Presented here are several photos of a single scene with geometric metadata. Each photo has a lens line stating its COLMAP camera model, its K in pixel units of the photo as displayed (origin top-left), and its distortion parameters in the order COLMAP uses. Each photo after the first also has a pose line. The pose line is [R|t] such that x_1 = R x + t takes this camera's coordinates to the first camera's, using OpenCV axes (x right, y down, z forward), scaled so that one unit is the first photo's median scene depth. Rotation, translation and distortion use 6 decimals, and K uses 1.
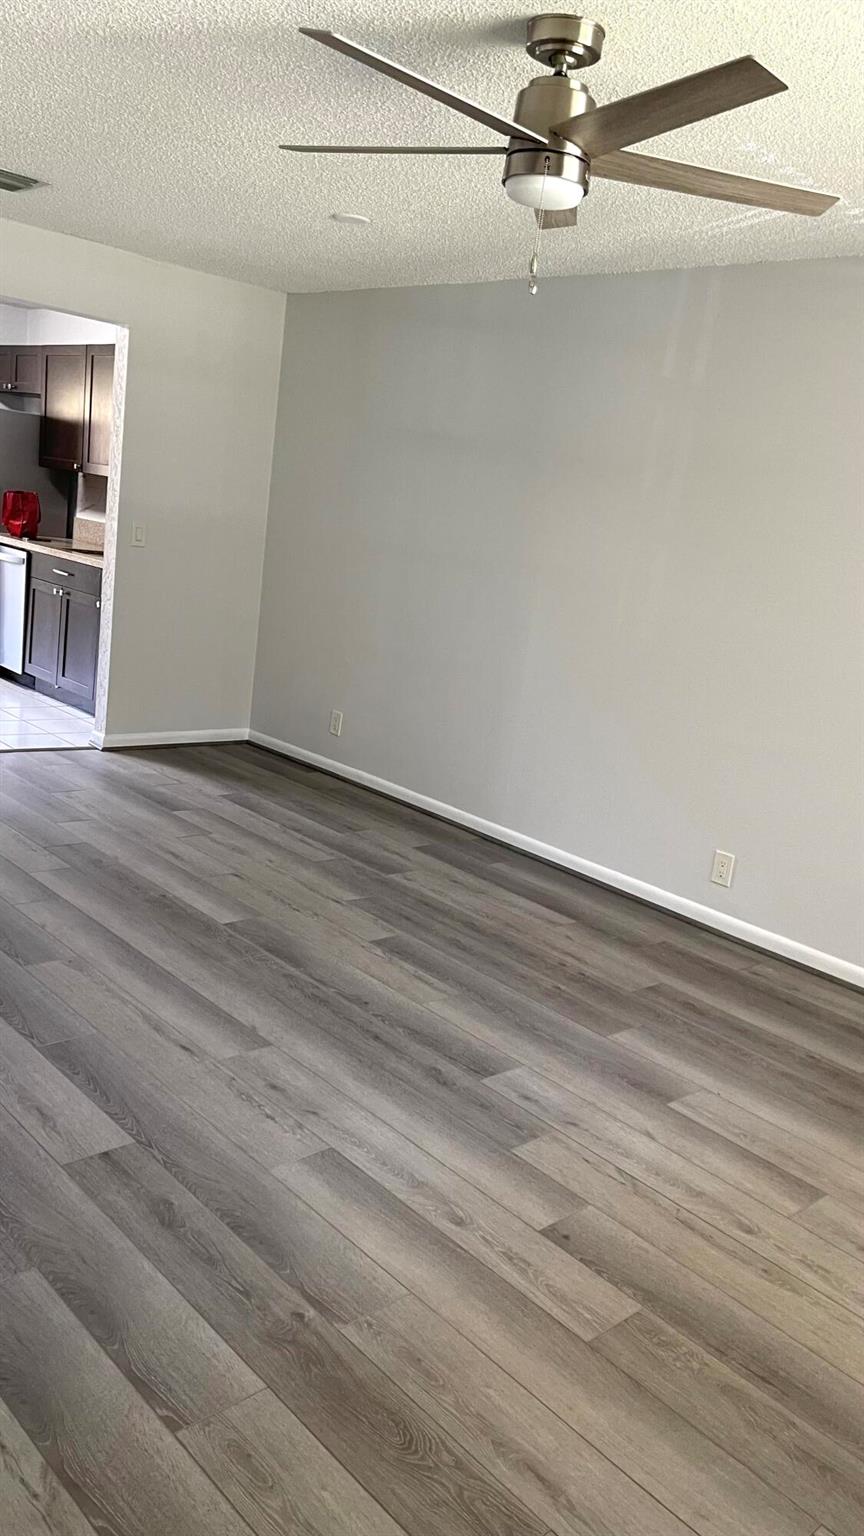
lens RADIAL K [[1153.6, 0, 430.3], [0, 1153.6, 773.4], [0, 0, 1]] dist [0.003947, 0.001196]
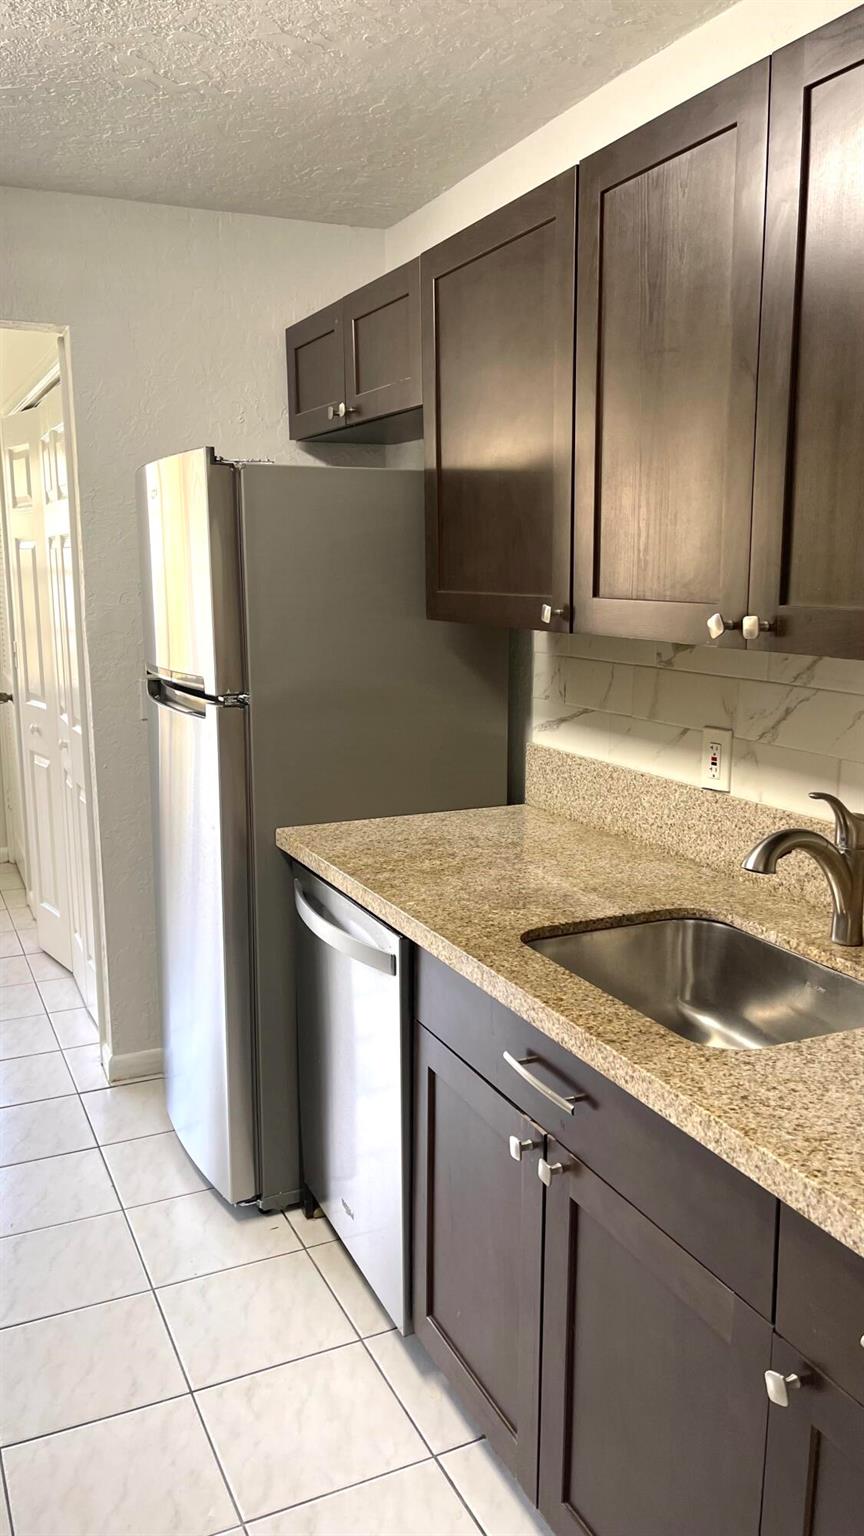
lens RADIAL K [[1153.6, 0, 429.7], [0, 1153.6, 766.5], [0, 0, 1]] dist [0.003947, 0.001196]
pose [[0.946148, -0.063684, -0.317410, -0.231443], [0.043338, 0.996552, -0.070759, -0.196314], [0.320822, 0.053193, 0.945645, 0.676231]]
